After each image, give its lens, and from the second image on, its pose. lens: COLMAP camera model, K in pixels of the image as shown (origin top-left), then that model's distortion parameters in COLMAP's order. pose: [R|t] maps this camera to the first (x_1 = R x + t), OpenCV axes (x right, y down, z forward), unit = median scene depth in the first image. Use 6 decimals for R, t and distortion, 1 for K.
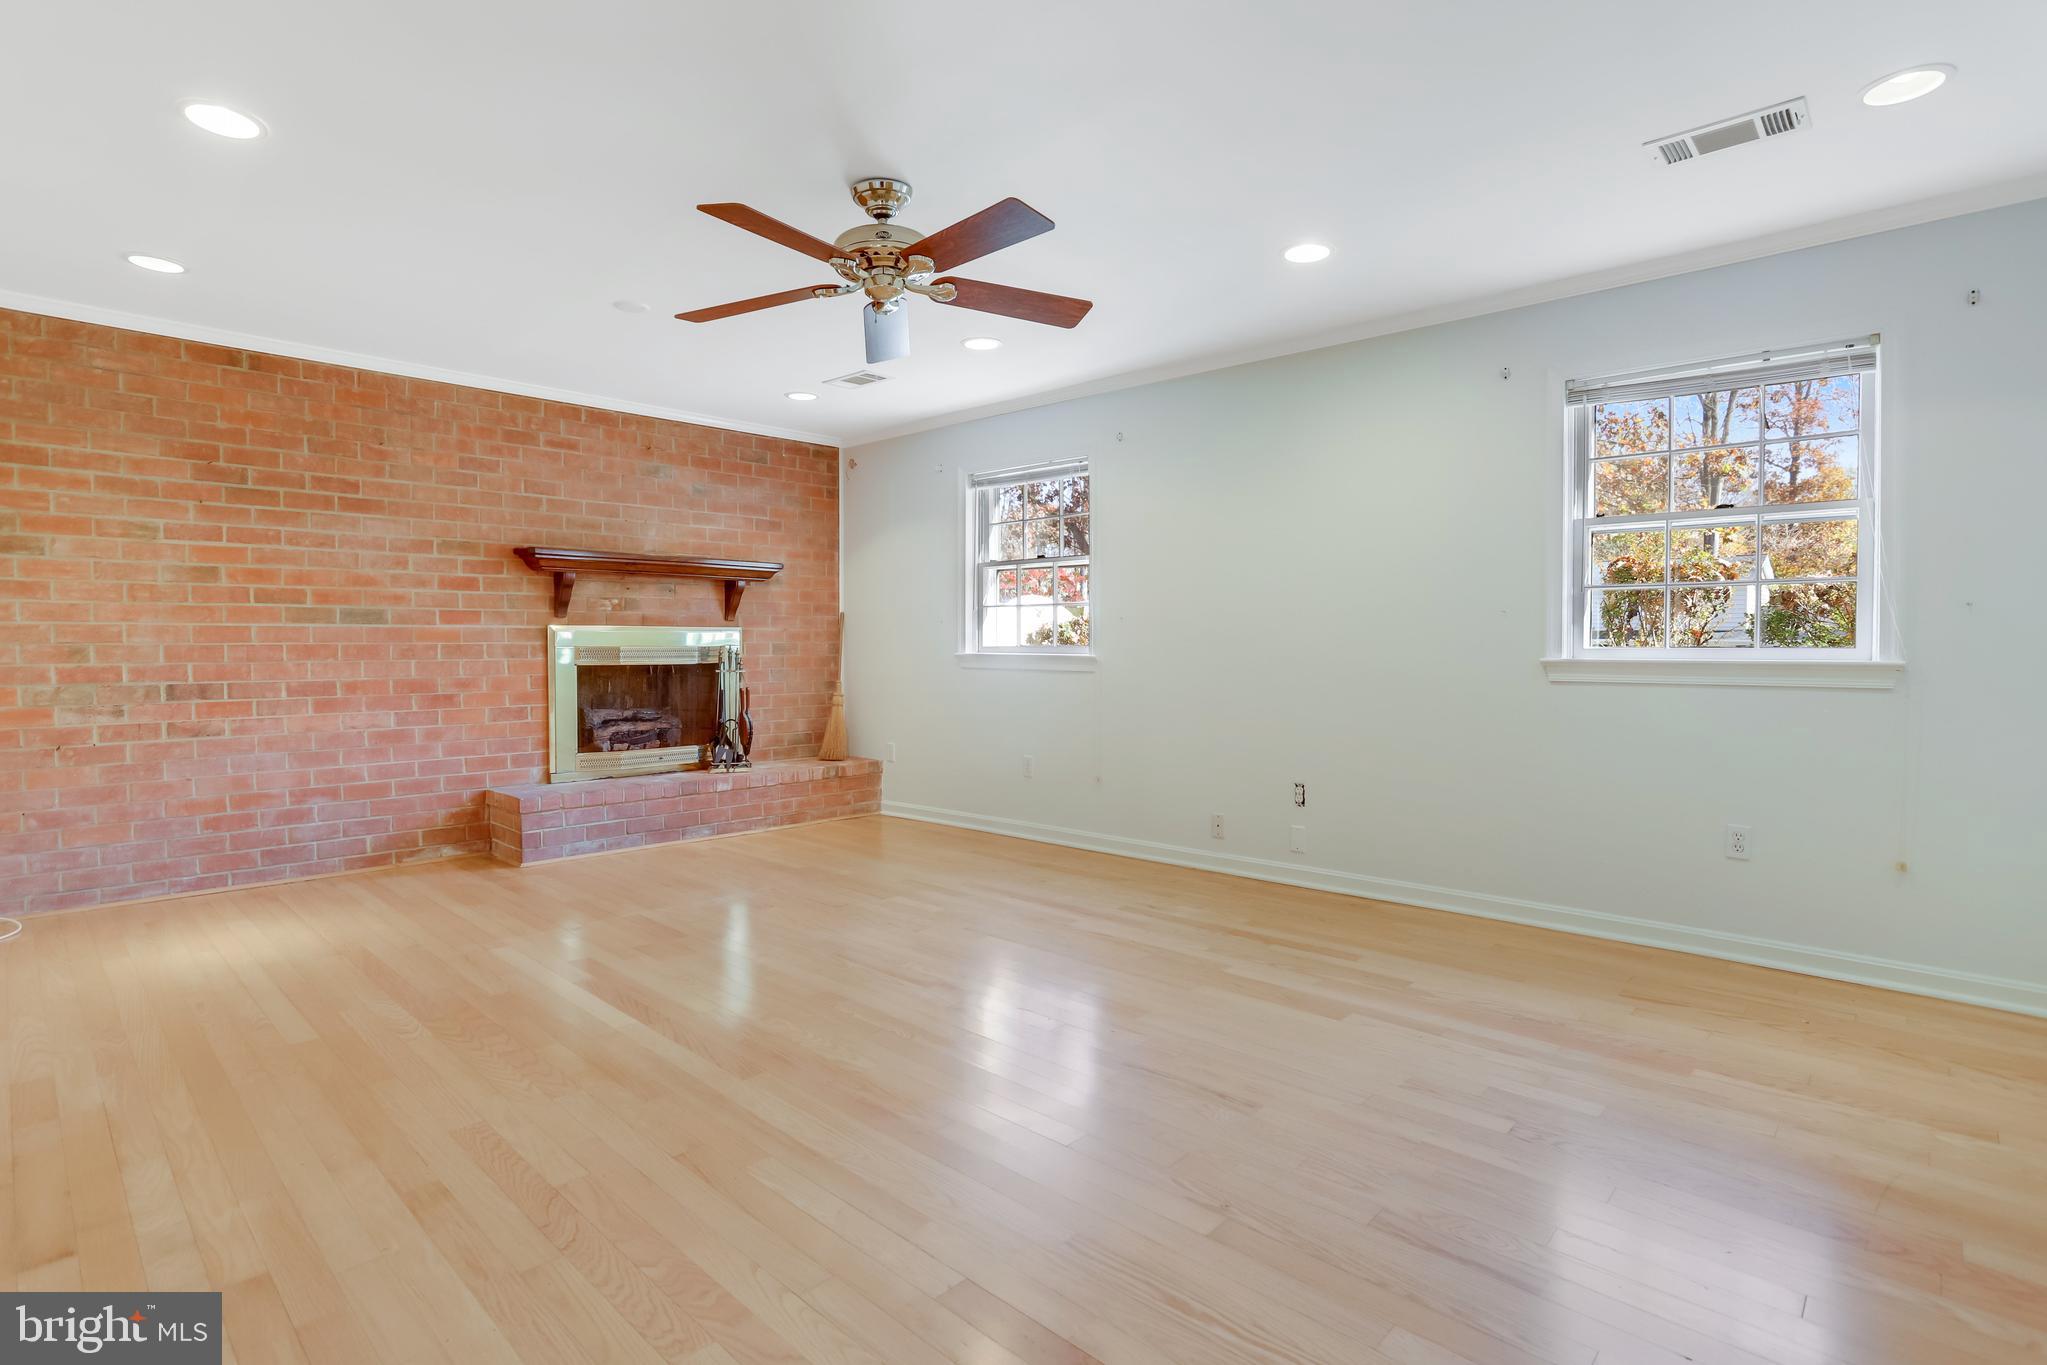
lens RADIAL K [[1015.5, 0, 1017.2], [0, 1015.5, 660.3], [0, 0, 1]] dist [-0.064878, 0.035190]
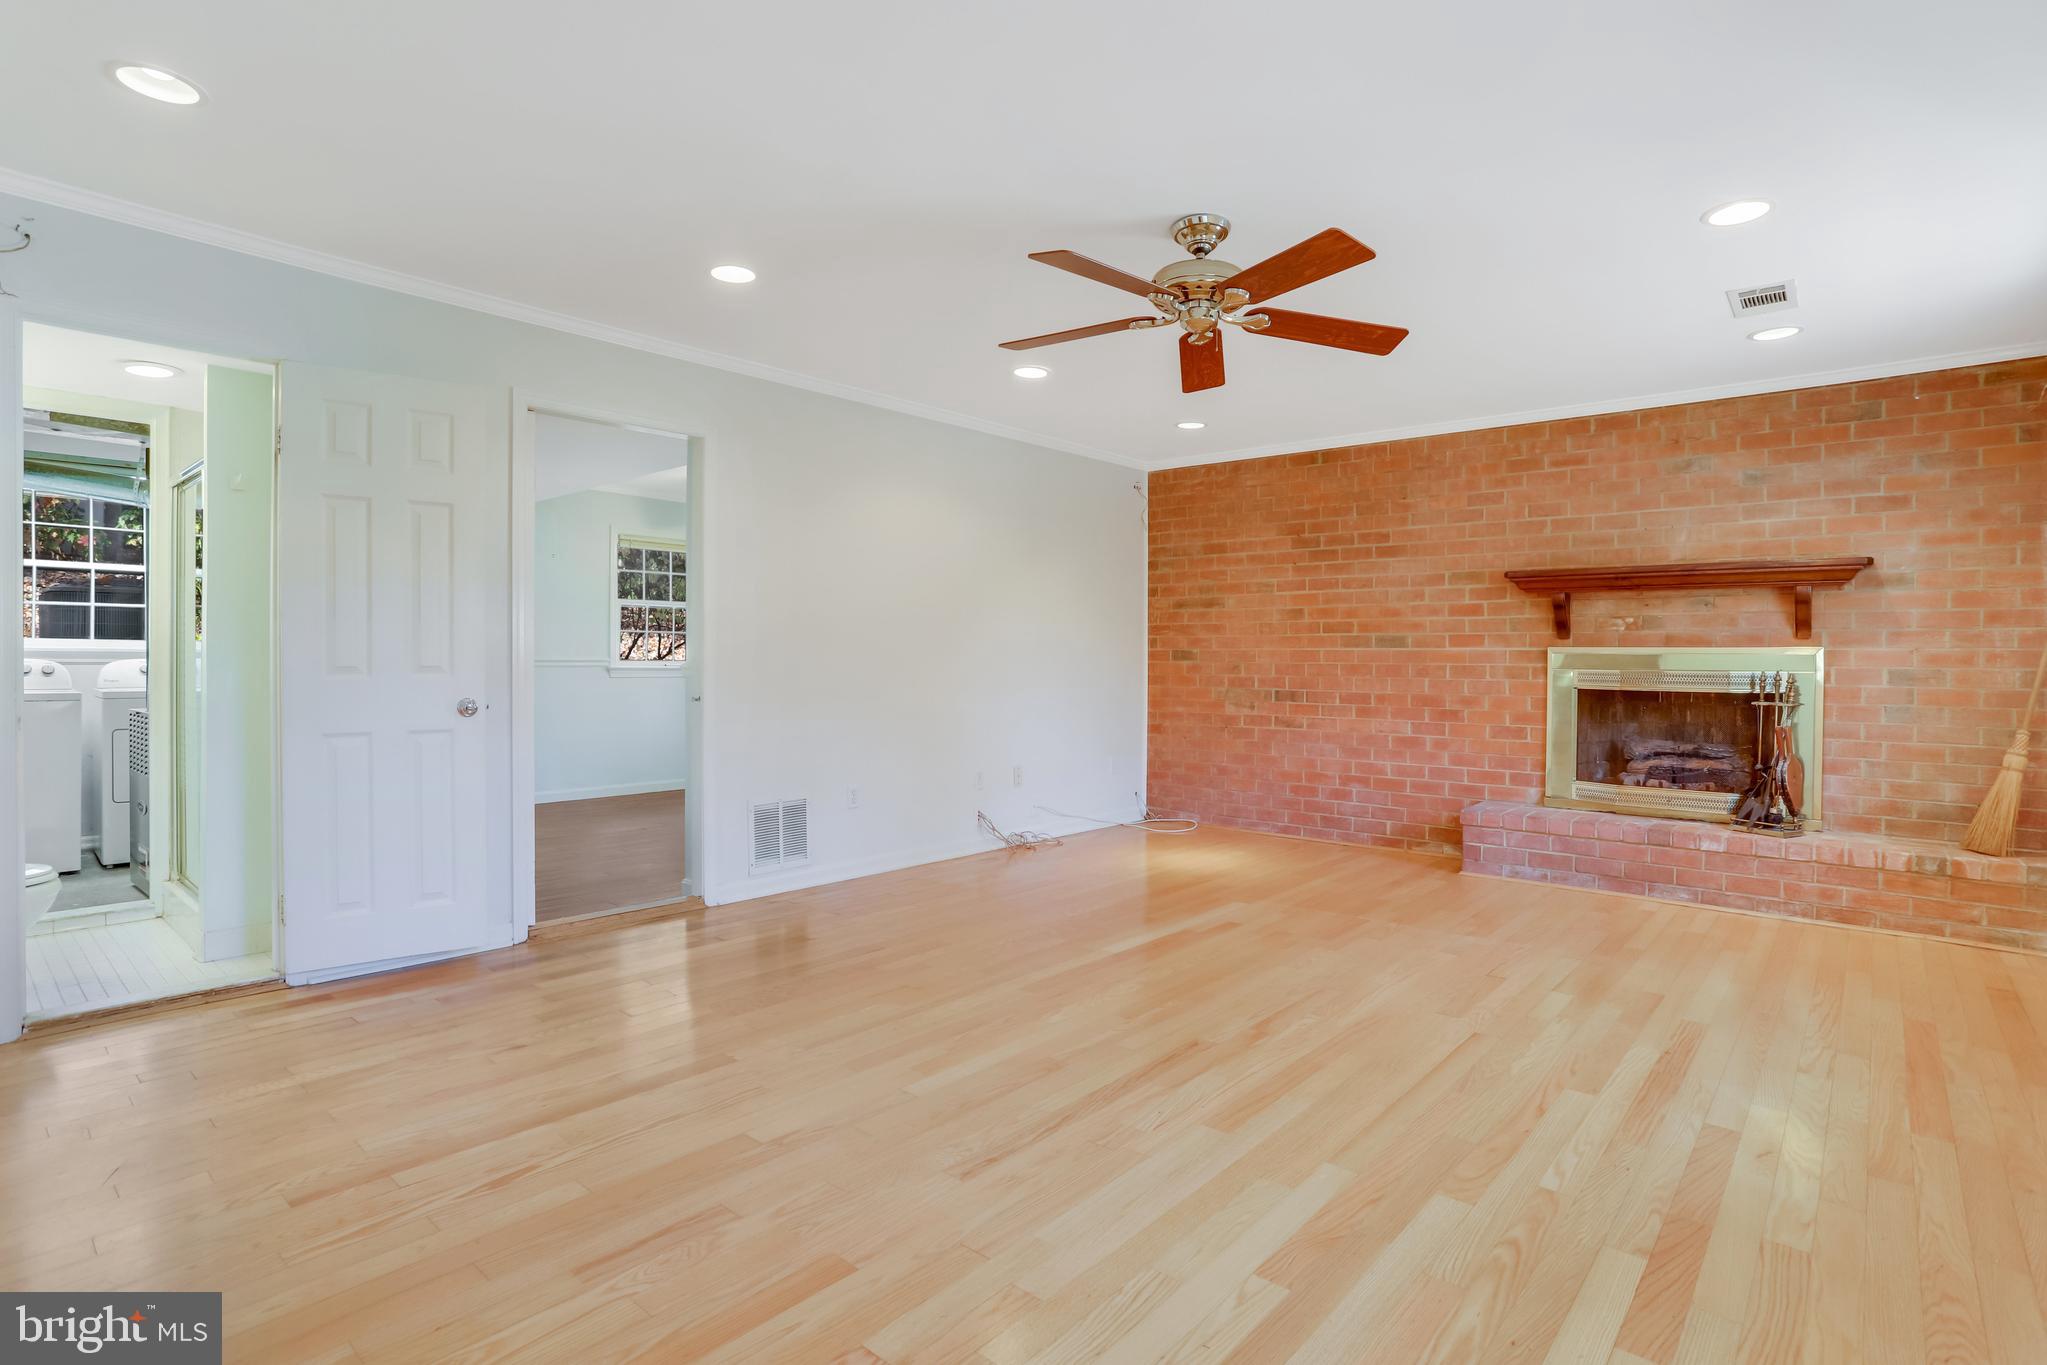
lens RADIAL K [[1014.1, 0, 1023.7], [0, 1014.1, 663.4], [0, 0, 1]] dist [-0.074050, 0.033531]
pose [[0.035848, 0.004504, -0.999347, 0.535689], [-0.027147, 0.999625, 0.003532, -0.008819], [0.998988, 0.027003, 0.035956, 0.478677]]
